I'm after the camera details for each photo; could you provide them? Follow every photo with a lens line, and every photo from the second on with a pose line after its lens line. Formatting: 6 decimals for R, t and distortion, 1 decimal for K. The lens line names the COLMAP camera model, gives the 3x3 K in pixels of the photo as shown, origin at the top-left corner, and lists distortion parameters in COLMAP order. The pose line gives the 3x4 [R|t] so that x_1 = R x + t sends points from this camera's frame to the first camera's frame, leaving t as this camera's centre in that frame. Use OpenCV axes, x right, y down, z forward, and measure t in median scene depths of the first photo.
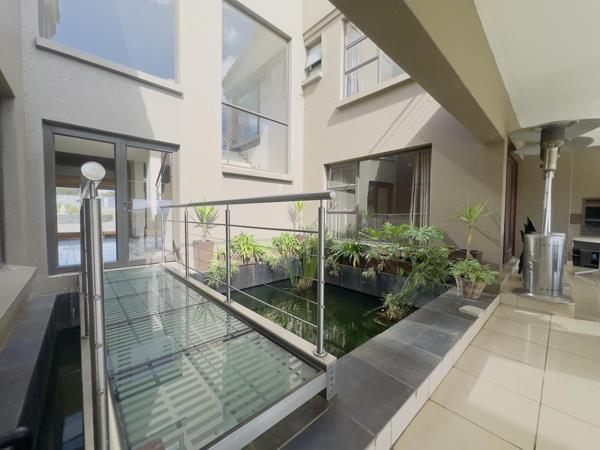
lens RADIAL K [[241.4, 0, 299.8], [0, 241.4, 224.1], [0, 0, 1]] dist [-0.002767, 0.000292]
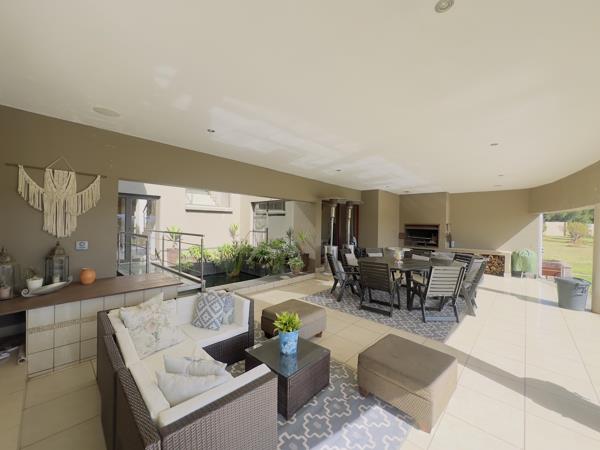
lens RADIAL K [[241.4, 0, 300.3], [0, 241.4, 227.1], [0, 0, 1]] dist [-0.002767, 0.000292]
pose [[0.997163, 0.005551, 0.075063, 0.410401], [-0.003305, 0.999544, -0.030016, -0.041137], [-0.075196, 0.029683, 0.996727, -0.865865]]
